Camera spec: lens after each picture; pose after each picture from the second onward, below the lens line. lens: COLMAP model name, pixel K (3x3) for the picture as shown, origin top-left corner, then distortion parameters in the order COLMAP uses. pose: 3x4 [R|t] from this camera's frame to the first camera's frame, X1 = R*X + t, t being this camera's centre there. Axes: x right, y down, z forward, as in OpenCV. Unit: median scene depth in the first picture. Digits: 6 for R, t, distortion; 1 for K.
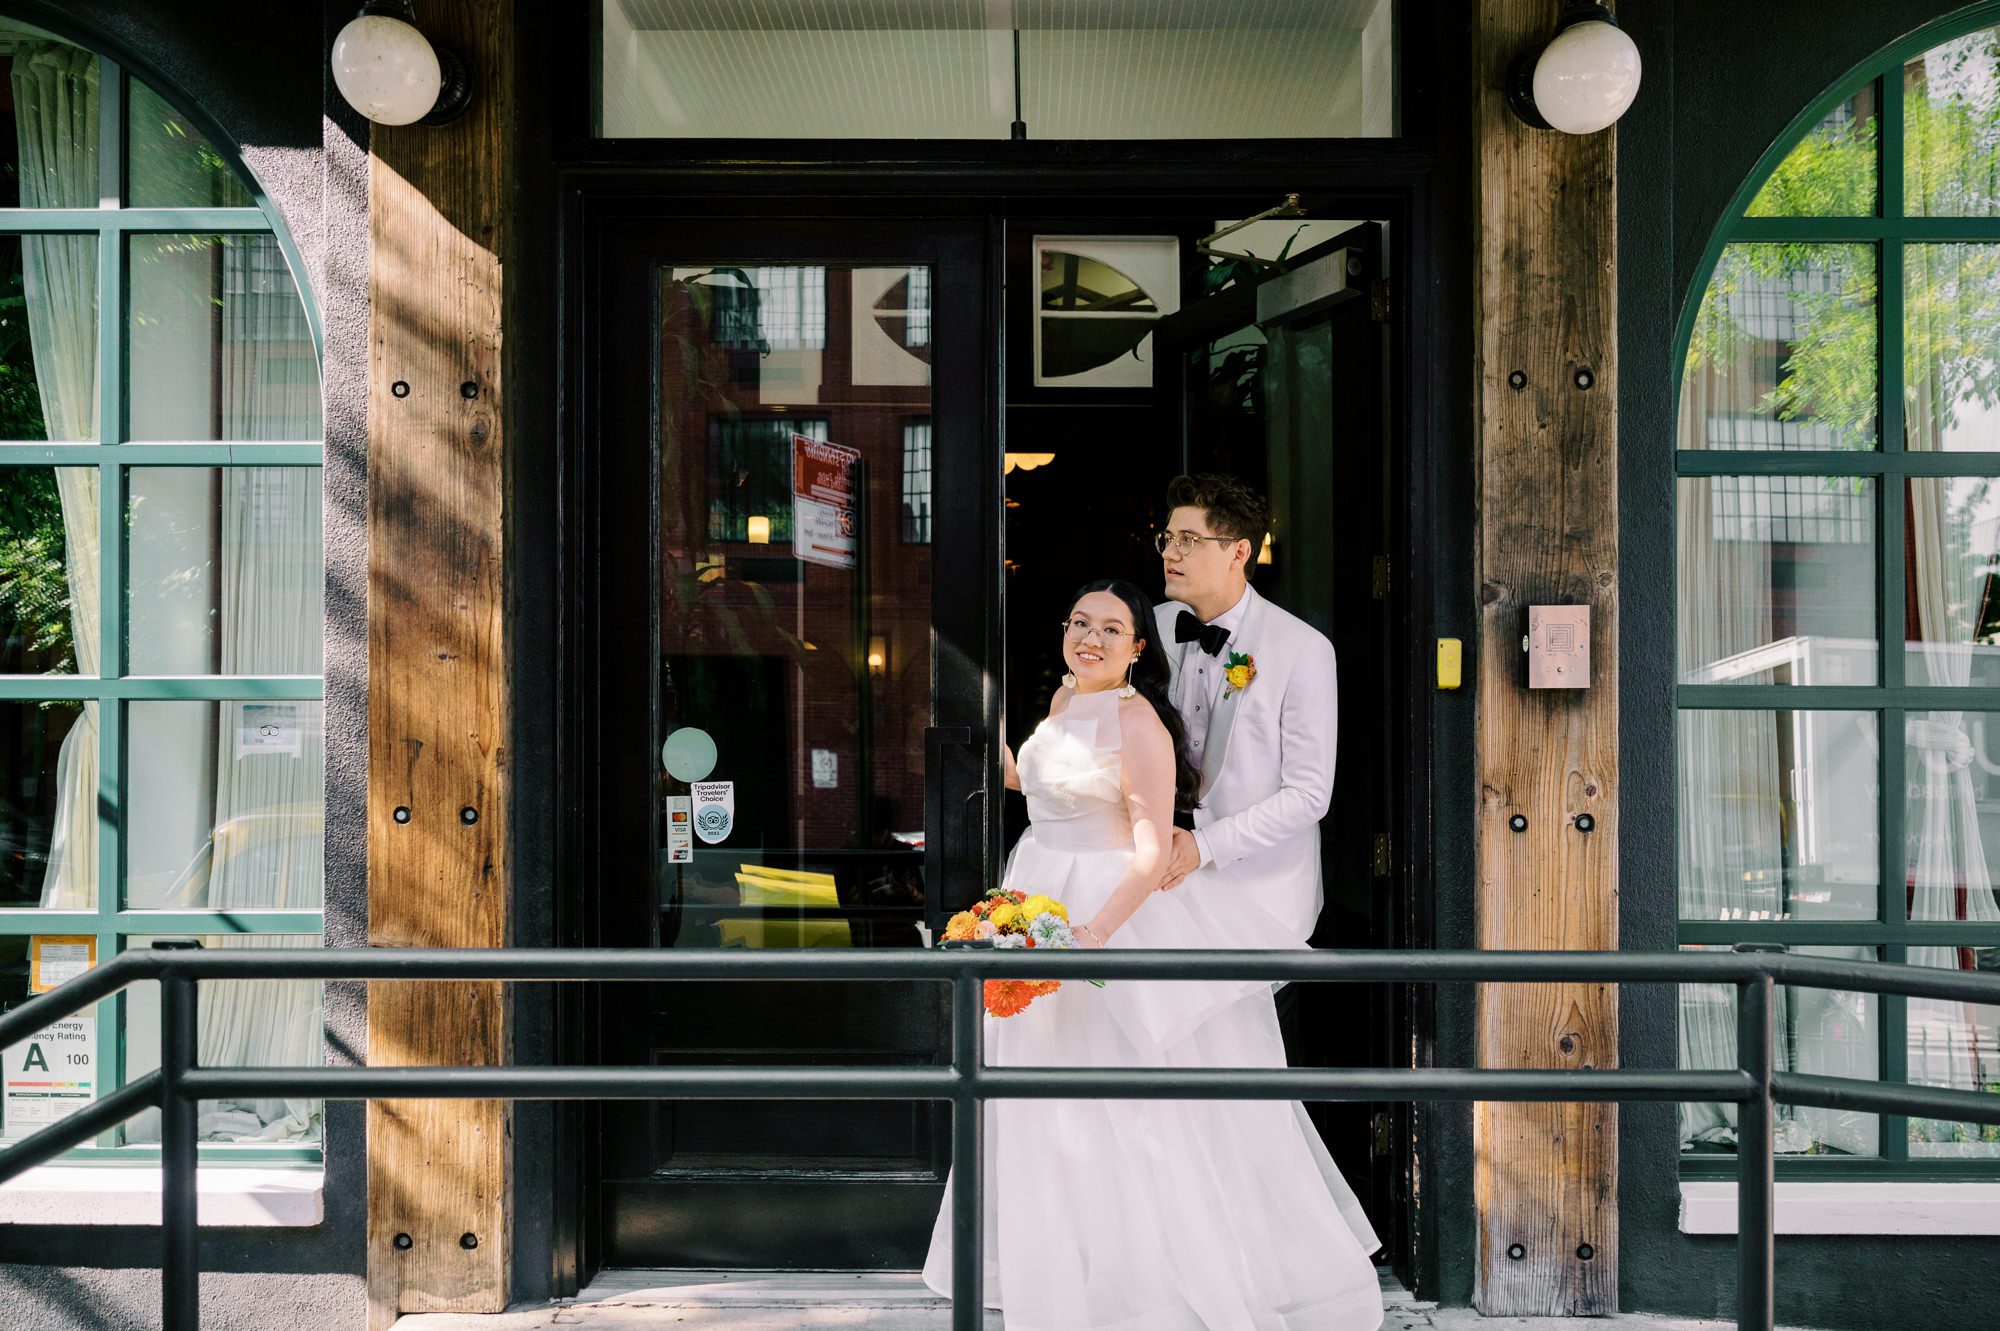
lens RADIAL K [[5701.1, 0, 996.7], [0, 5701.1, 667.2], [0, 0, 1]] dist [0.104792, -1.535918]
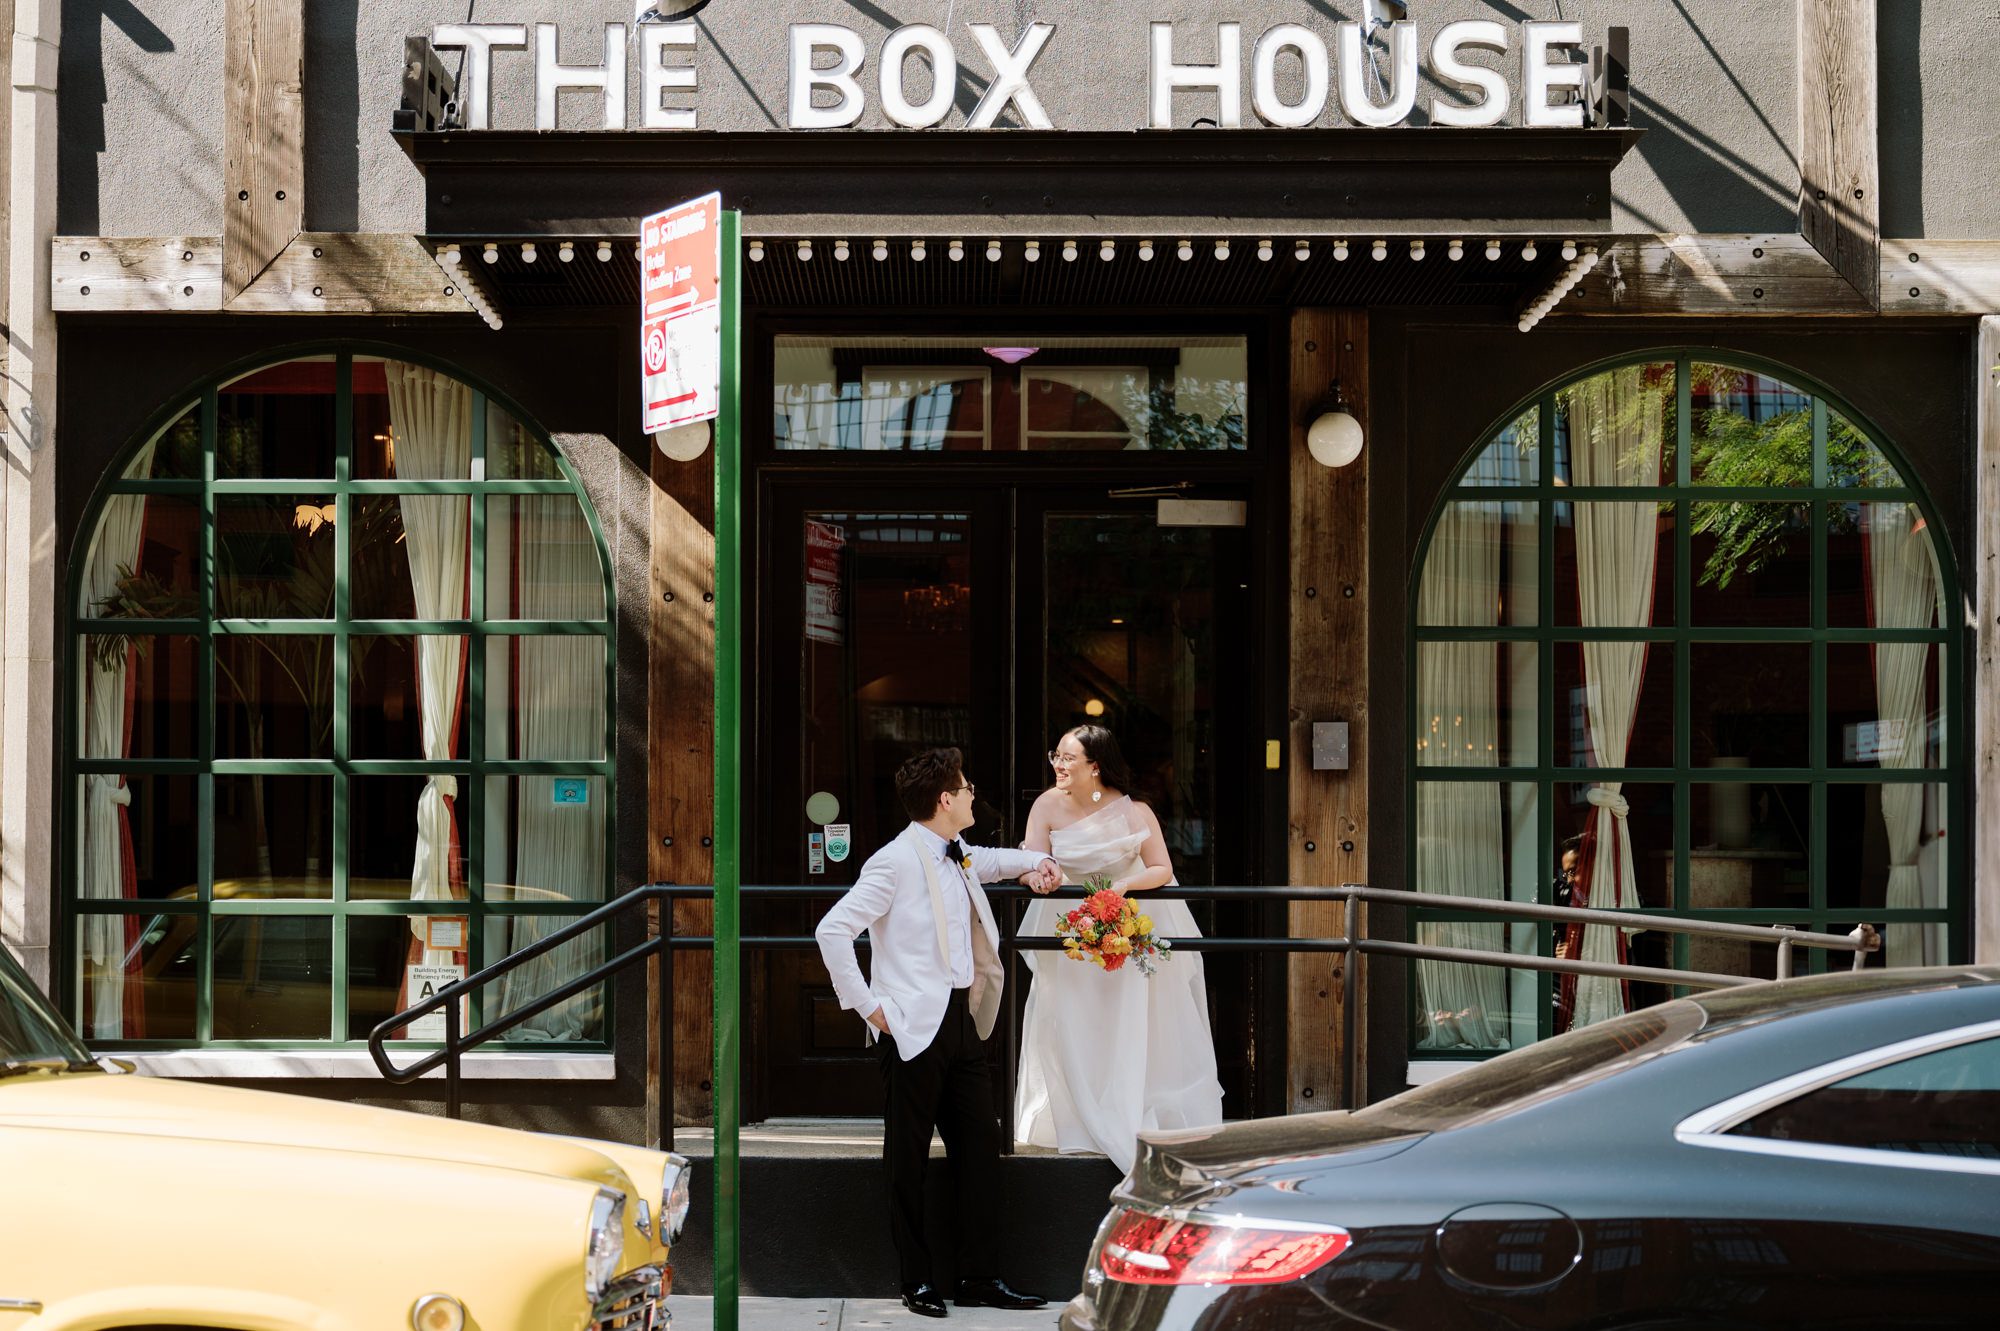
lens RADIAL K [[5701.1, 0, 996.7], [0, 5701.1, 667.2], [0, 0, 1]] dist [0.104792, -1.535918]
pose [[0.999993, 0.002735, 0.002673, -0.009323], [-0.002700, 0.999912, -0.012989, -0.004599], [-0.002708, 0.012982, 0.999912, -0.742580]]
